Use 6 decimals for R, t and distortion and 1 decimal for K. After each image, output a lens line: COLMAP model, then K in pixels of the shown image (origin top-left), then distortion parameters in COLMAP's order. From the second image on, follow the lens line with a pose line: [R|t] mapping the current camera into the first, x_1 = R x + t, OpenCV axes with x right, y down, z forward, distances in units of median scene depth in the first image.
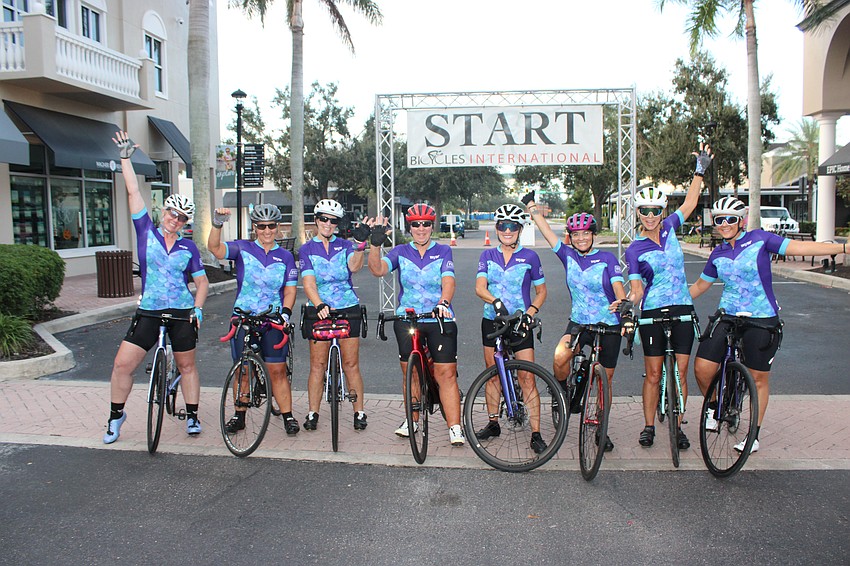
lens RADIAL K [[699.4, 0, 421.5], [0, 699.4, 283.1], [0, 0, 1]] dist [-0.121495, 0.016316]
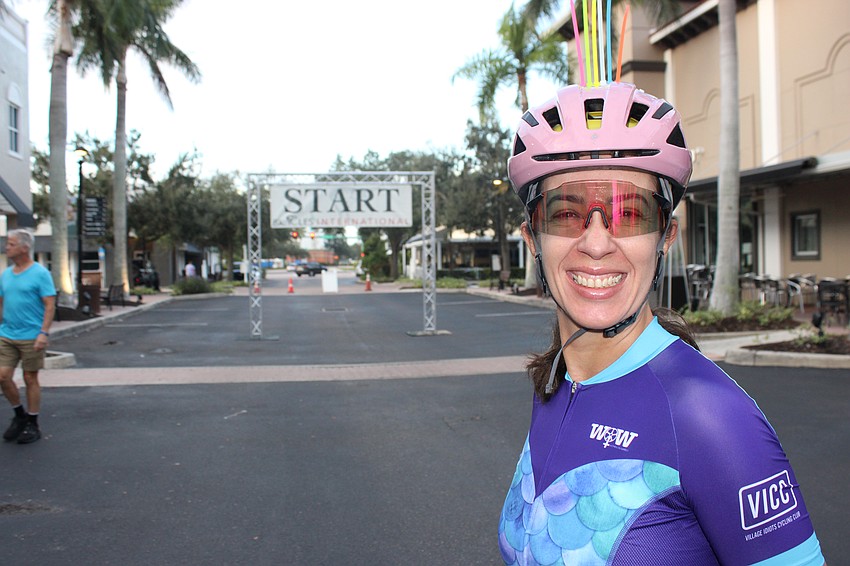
lens RADIAL K [[2765.9, 0, 425.0], [0, 2765.9, 282.1], [0, 0, 1]] dist [-0.221051, 0.000000]
pose [[0.953020, -0.003694, 0.302884, -1.046165], [0.030897, 0.995896, -0.085073, 0.311153], [-0.301327, 0.090434, 0.949223, -3.205061]]
